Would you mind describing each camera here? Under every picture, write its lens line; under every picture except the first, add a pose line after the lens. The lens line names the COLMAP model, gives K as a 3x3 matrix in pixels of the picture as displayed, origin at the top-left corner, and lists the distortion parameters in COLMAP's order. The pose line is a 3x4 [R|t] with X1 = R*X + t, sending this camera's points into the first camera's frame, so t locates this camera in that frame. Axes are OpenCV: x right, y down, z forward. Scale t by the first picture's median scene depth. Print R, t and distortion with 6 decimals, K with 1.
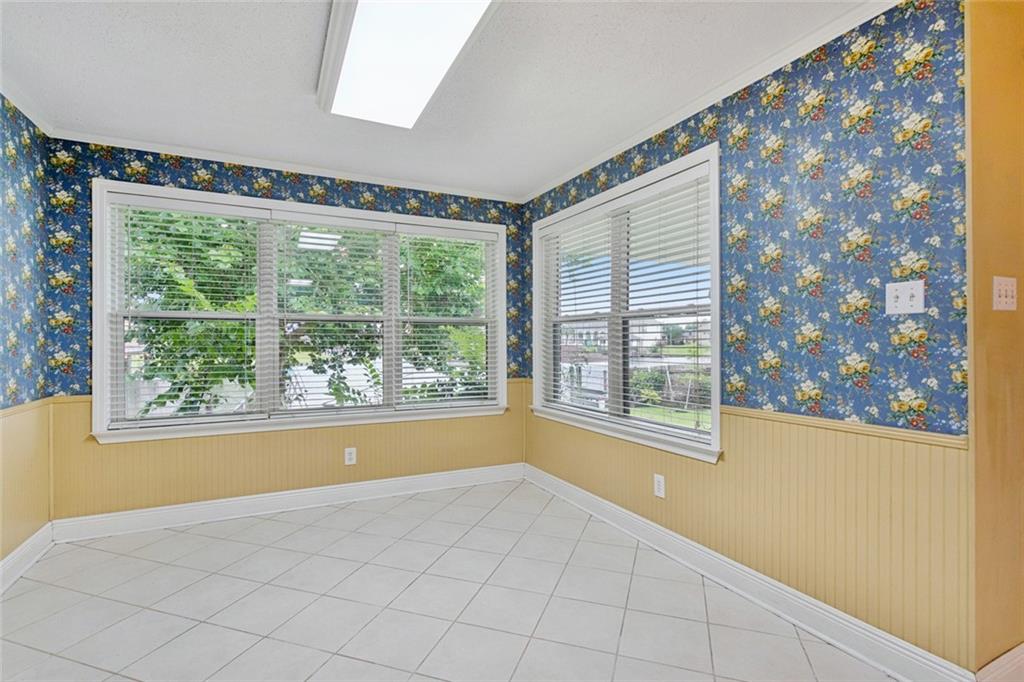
lens RADIAL K [[491.2, 0, 514.8], [0, 491.2, 345.0], [0, 0, 1]] dist [0.000488, 0.000381]
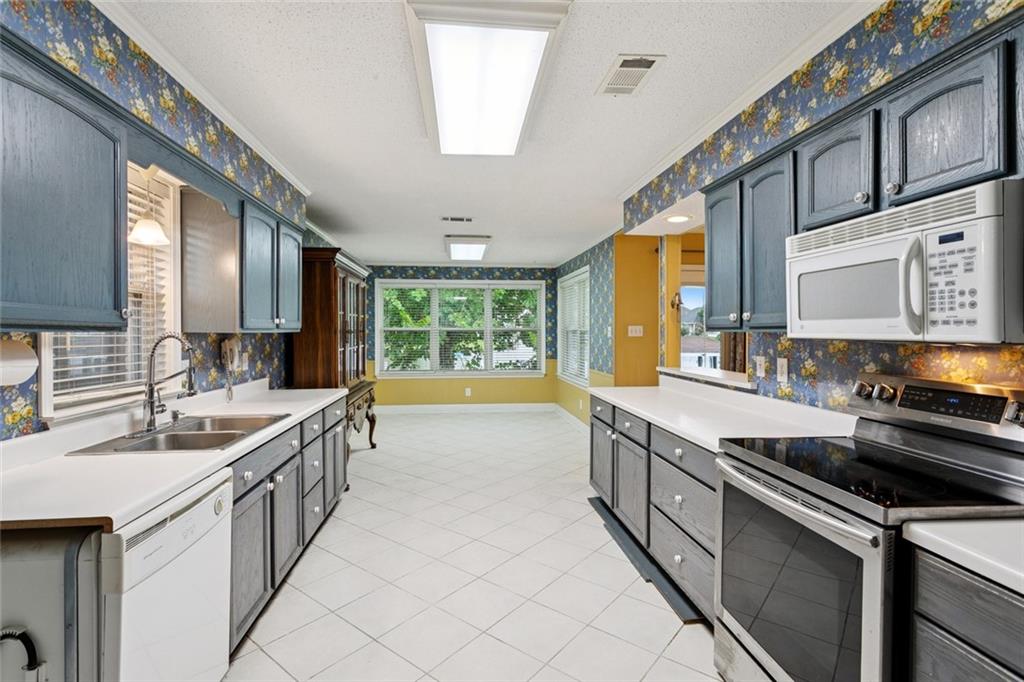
lens RADIAL K [[491.2, 0, 510.4], [0, 491.2, 336.4], [0, 0, 1]] dist [0.000488, 0.000381]
pose [[0.939559, 0.006541, -0.342324, 0.519996], [-0.004378, 0.999965, 0.007090, -0.034955], [0.342359, -0.005163, 0.939555, -0.874178]]
